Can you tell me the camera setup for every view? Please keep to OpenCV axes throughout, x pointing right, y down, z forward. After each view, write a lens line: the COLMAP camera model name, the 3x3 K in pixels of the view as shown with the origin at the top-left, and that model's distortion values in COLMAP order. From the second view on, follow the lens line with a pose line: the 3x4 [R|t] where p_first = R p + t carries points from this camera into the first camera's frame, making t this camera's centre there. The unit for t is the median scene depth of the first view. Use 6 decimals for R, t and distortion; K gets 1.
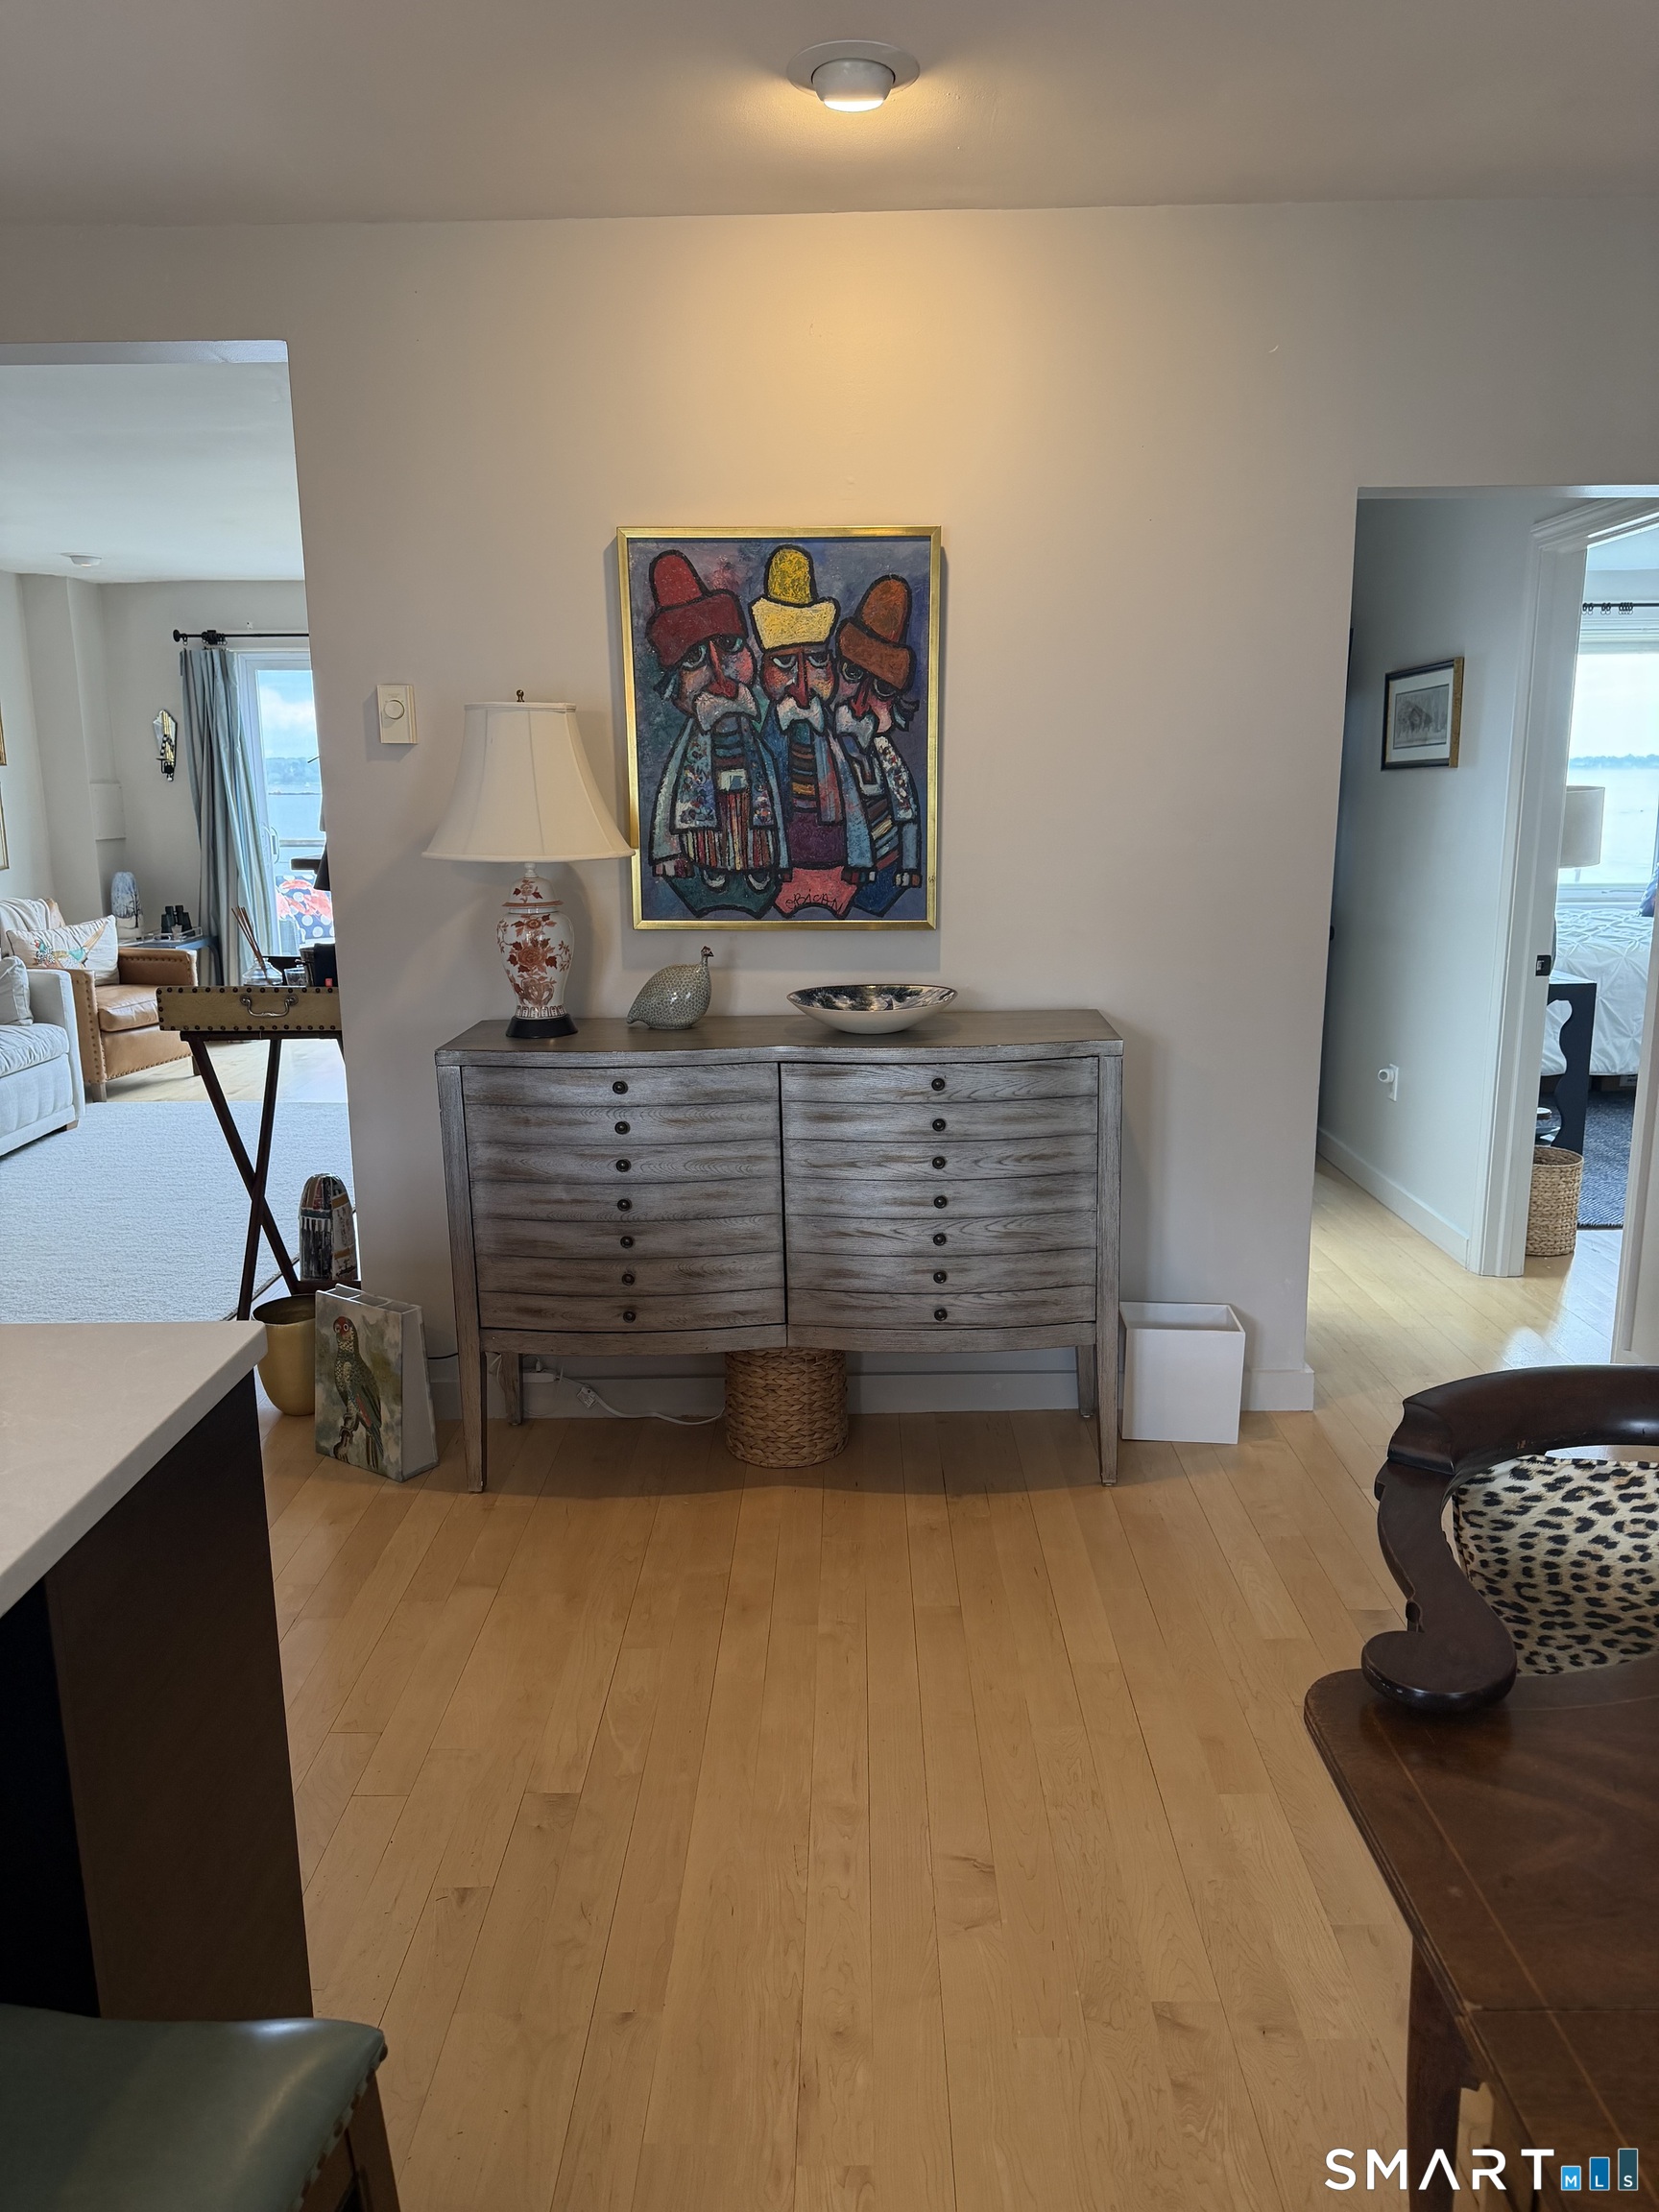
lens RADIAL K [[1557.6, 0, 852.1], [0, 1557.6, 1103.4], [0, 0, 1]] dist [0.041408, -0.056861]
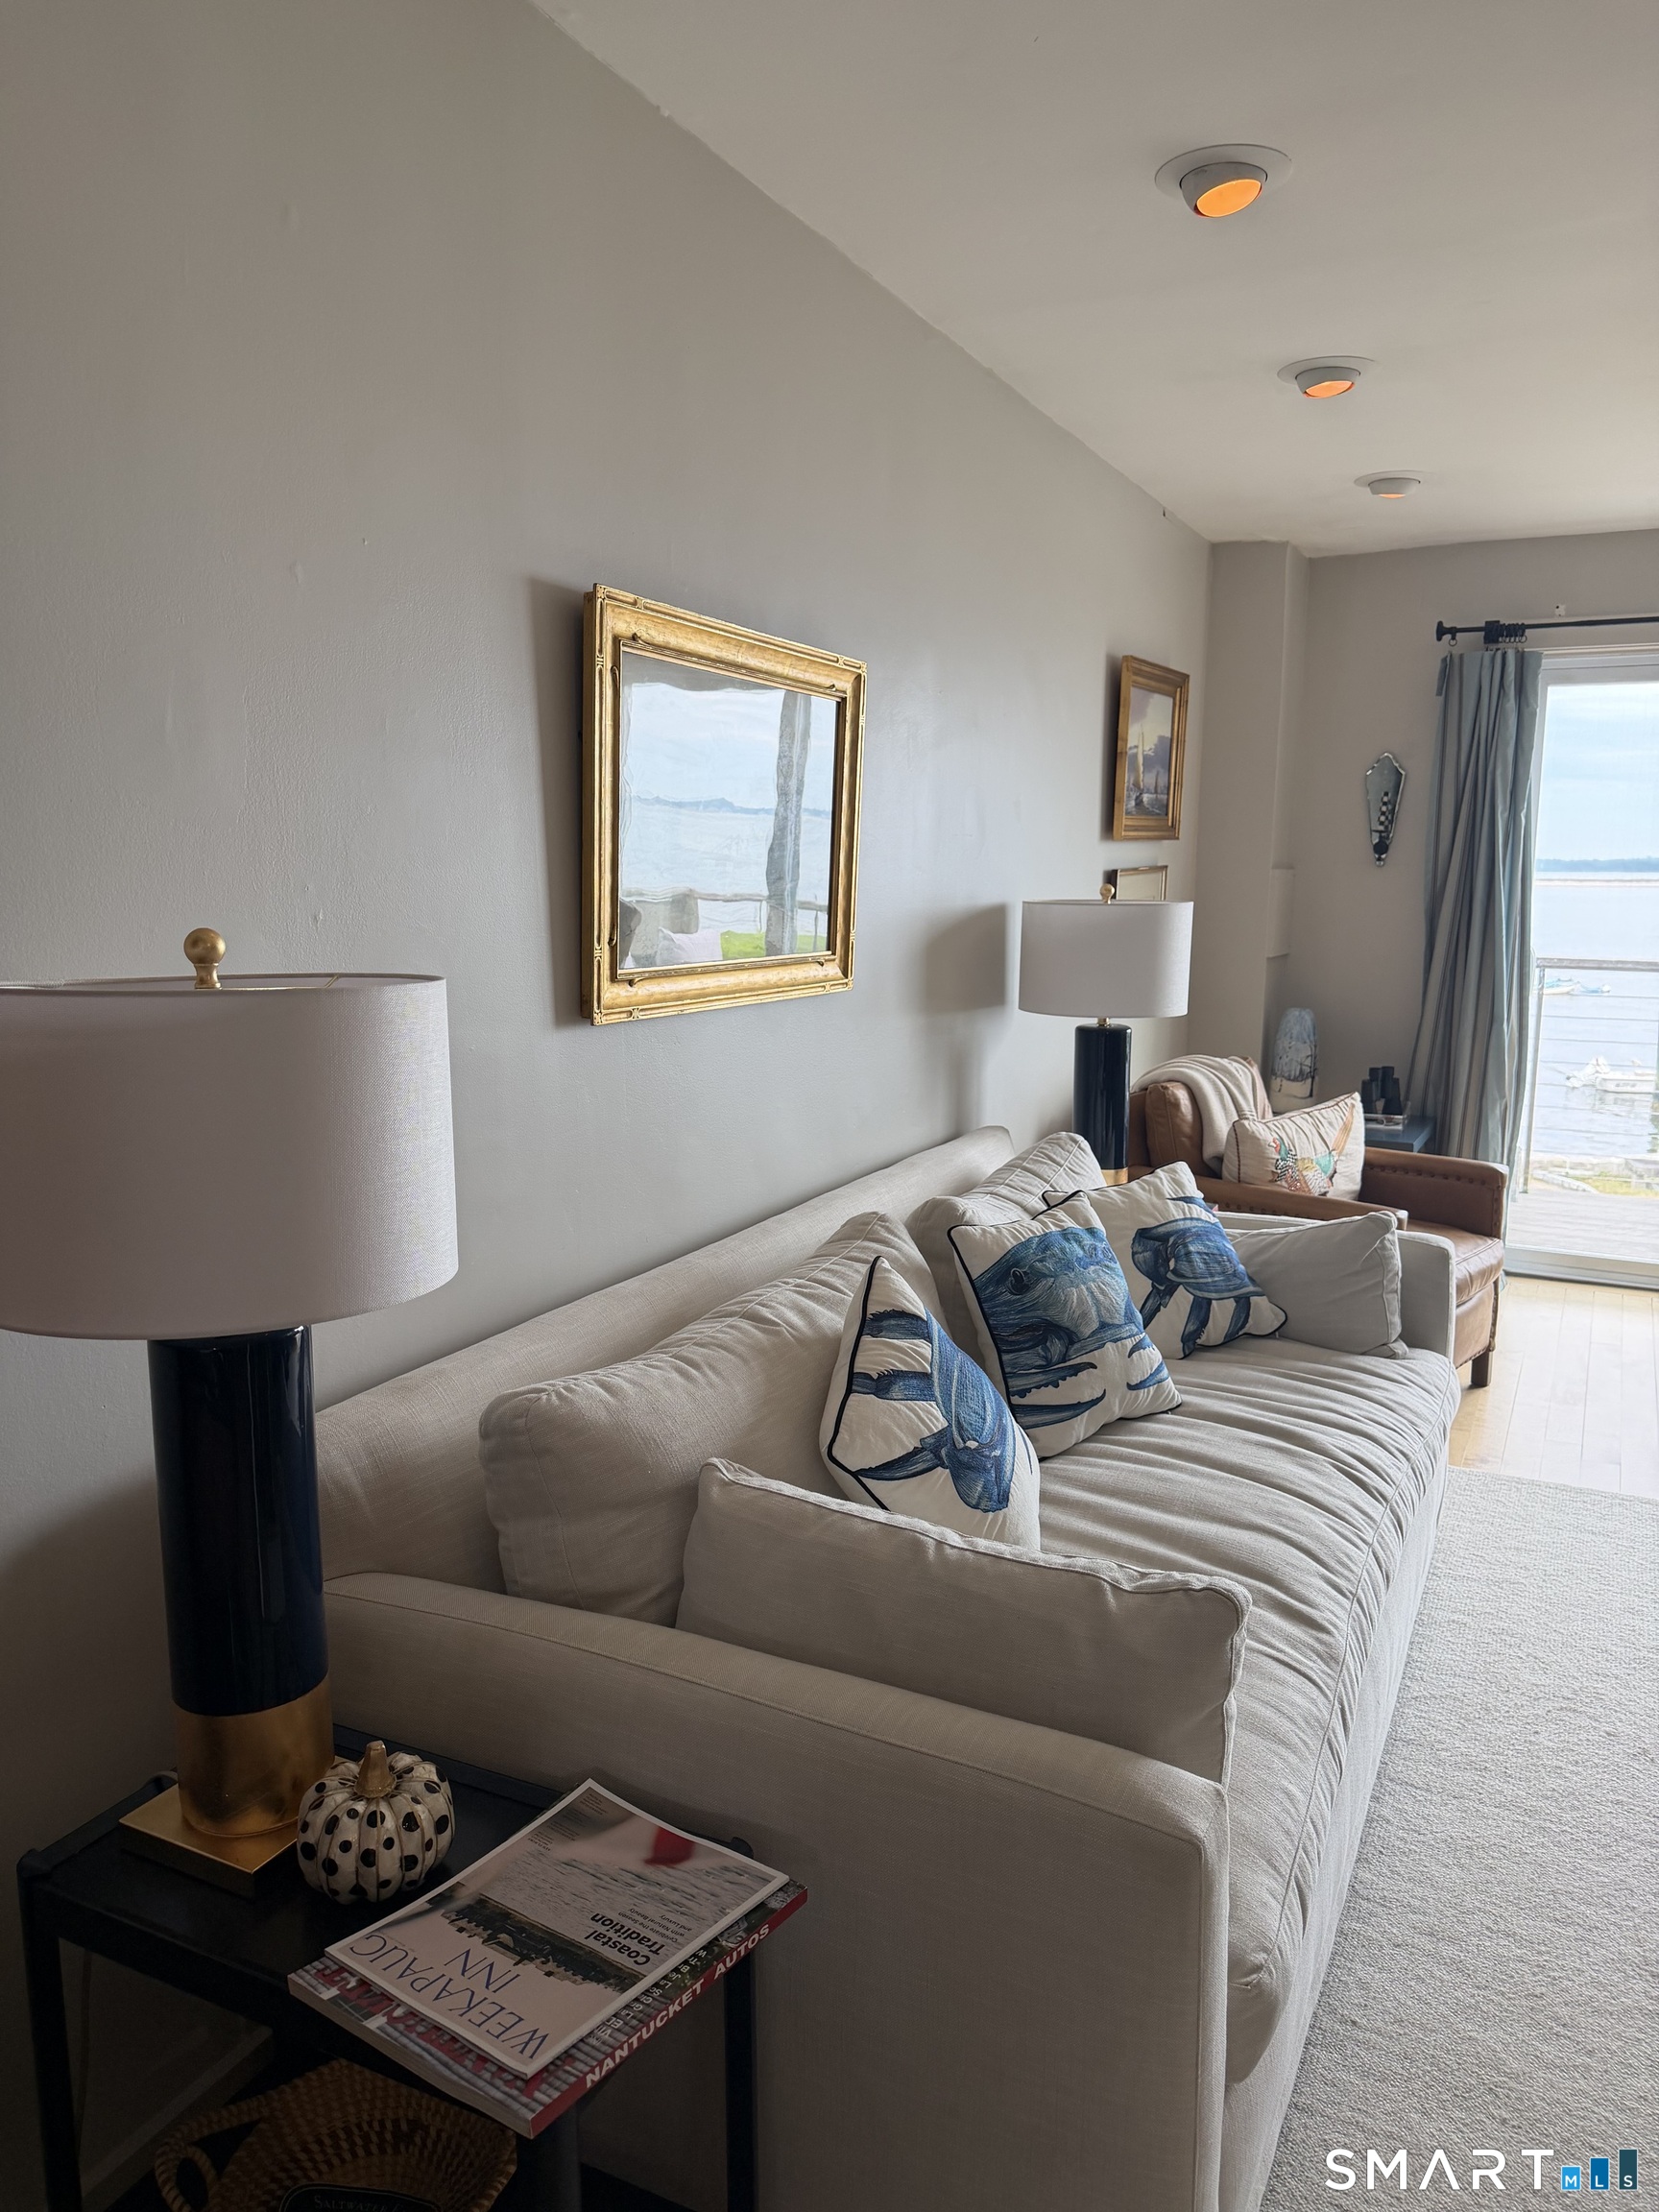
lens RADIAL K [[1557.6, 0, 813.5], [0, 1557.6, 1097.3], [0, 0, 1]] dist [0.041408, -0.056861]
pose [[0.895904, 0.076246, -0.437656, -0.367492], [-0.102434, 0.994070, -0.036506, -0.070542], [0.432277, 0.077537, 0.898401, 0.360252]]
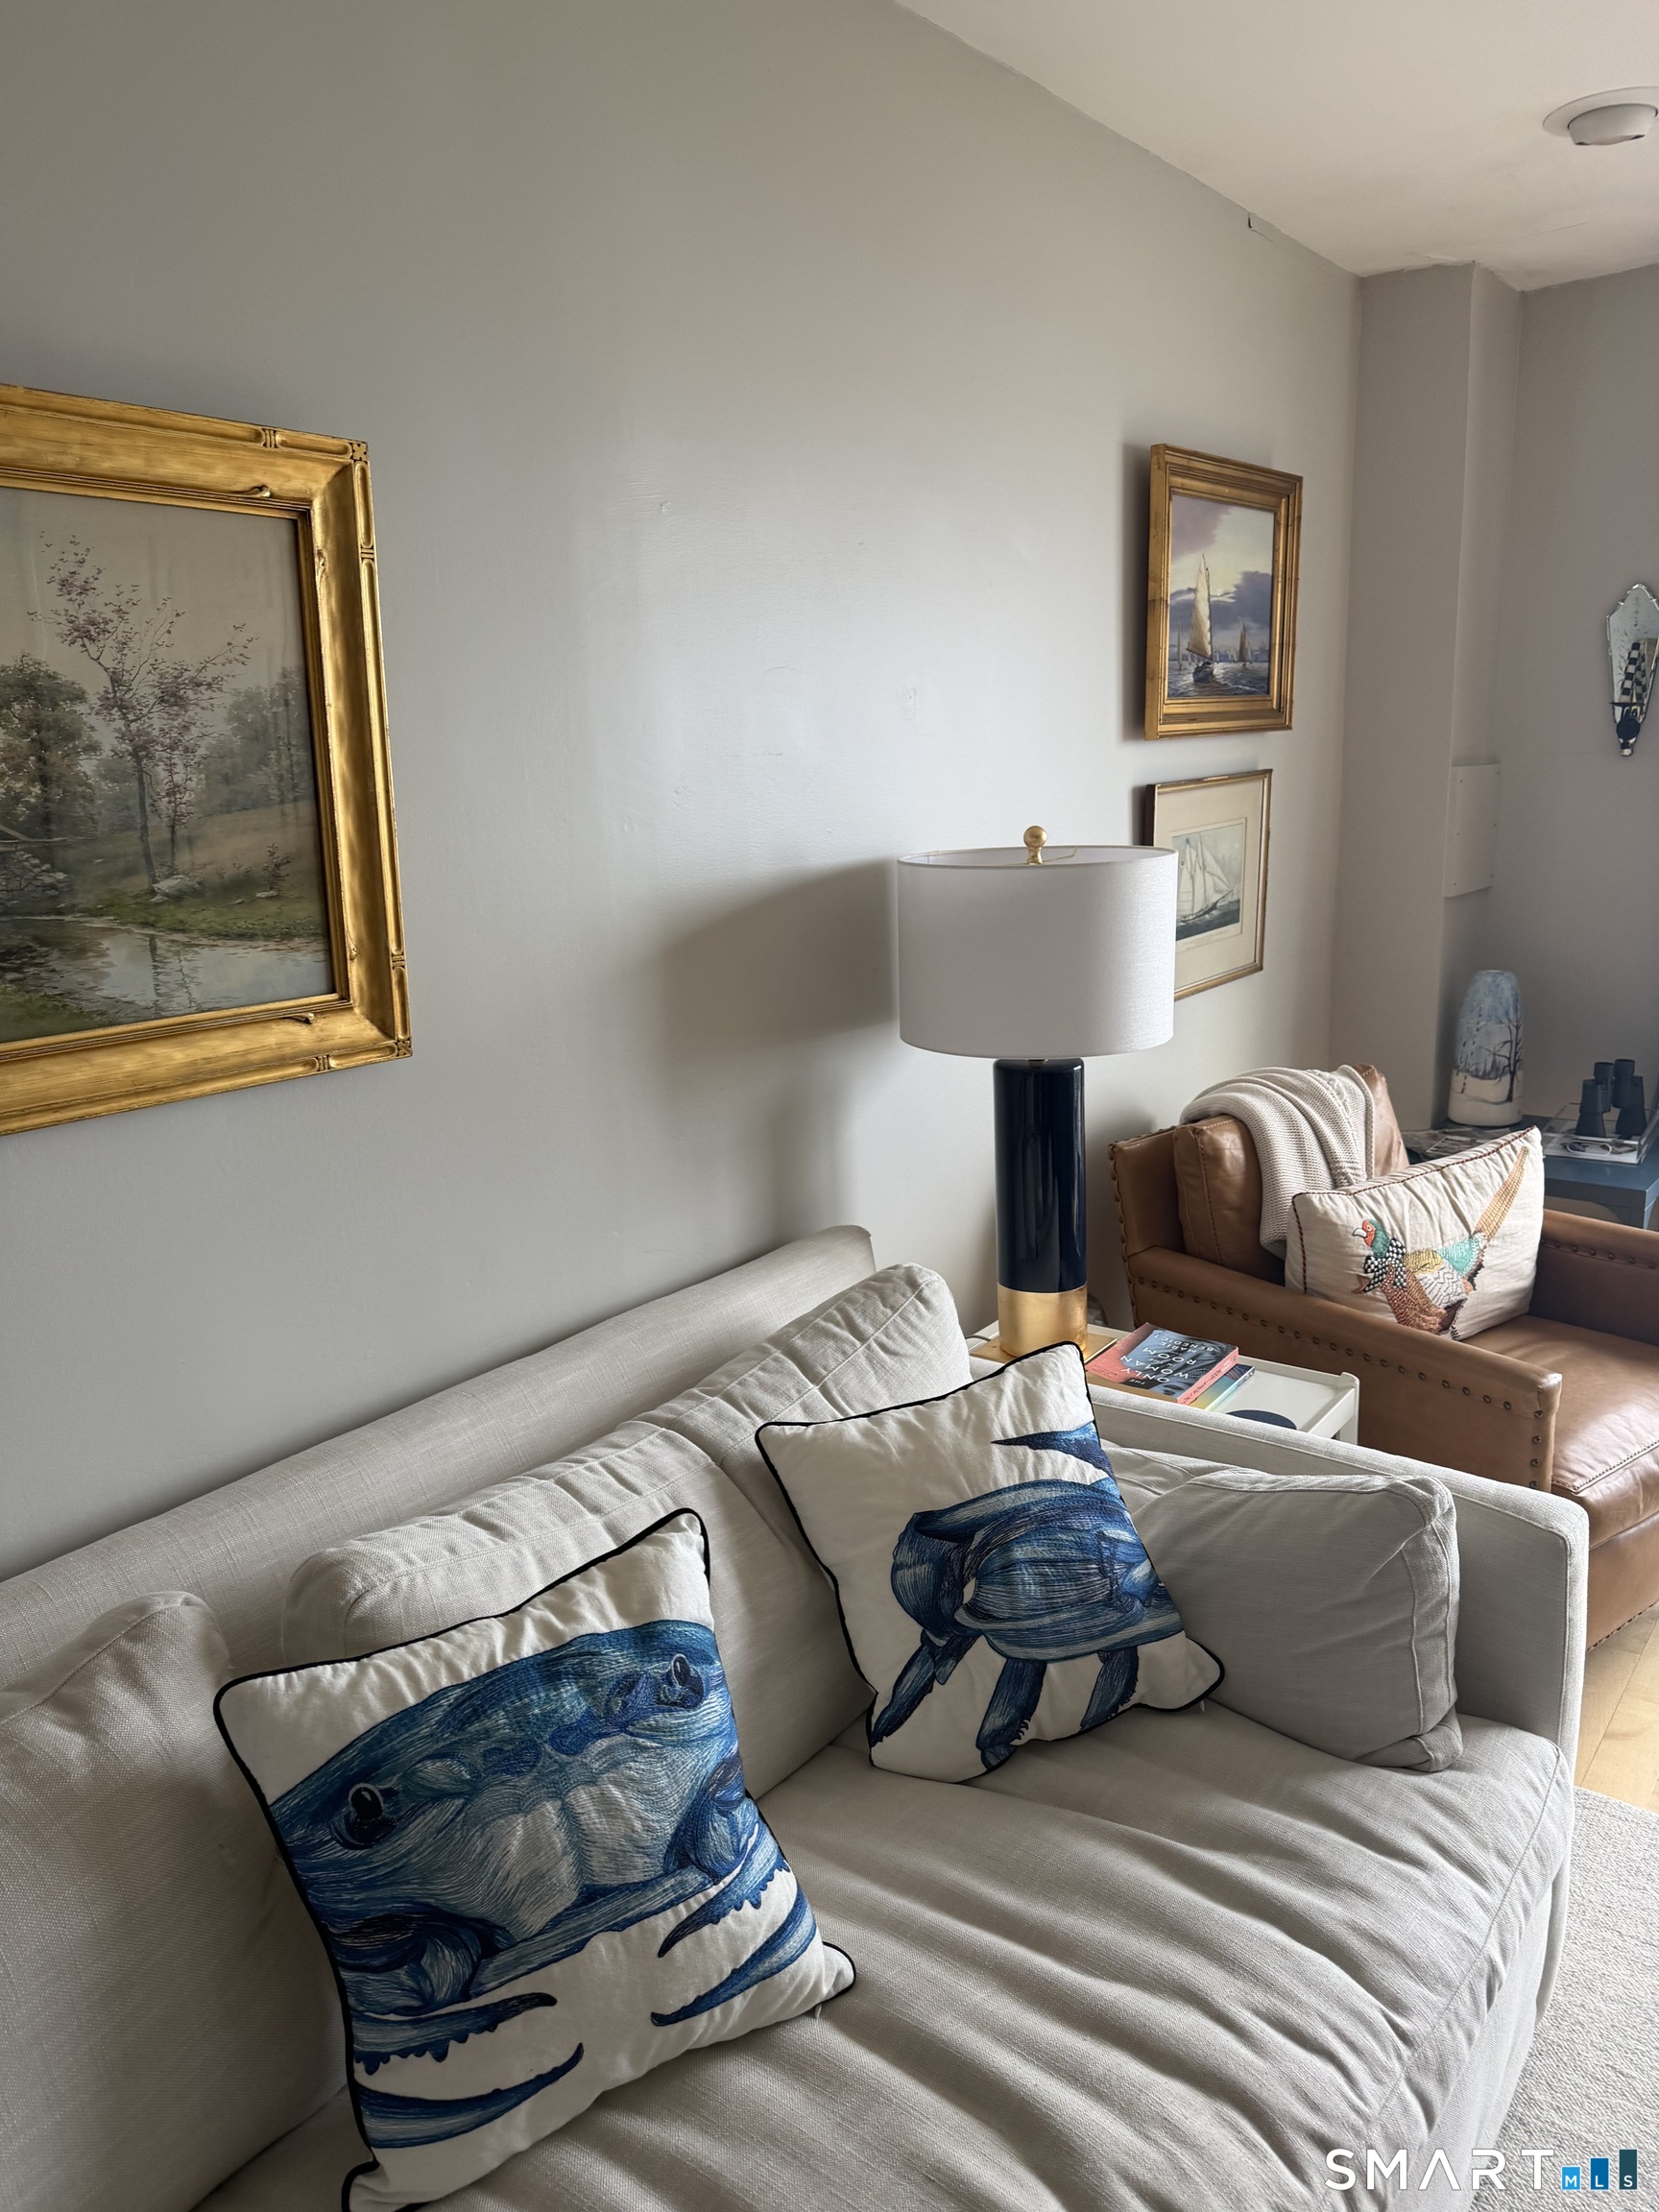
lens RADIAL K [[1557.6, 0, 898.0], [0, 1557.6, 1071.8], [0, 0, 1]] dist [0.041408, -0.056861]
pose [[0.812673, 0.107767, -0.572668, -0.354020], [-0.102215, 0.993876, 0.041978, -0.123311], [0.573685, 0.024421, 0.818712, 0.563221]]
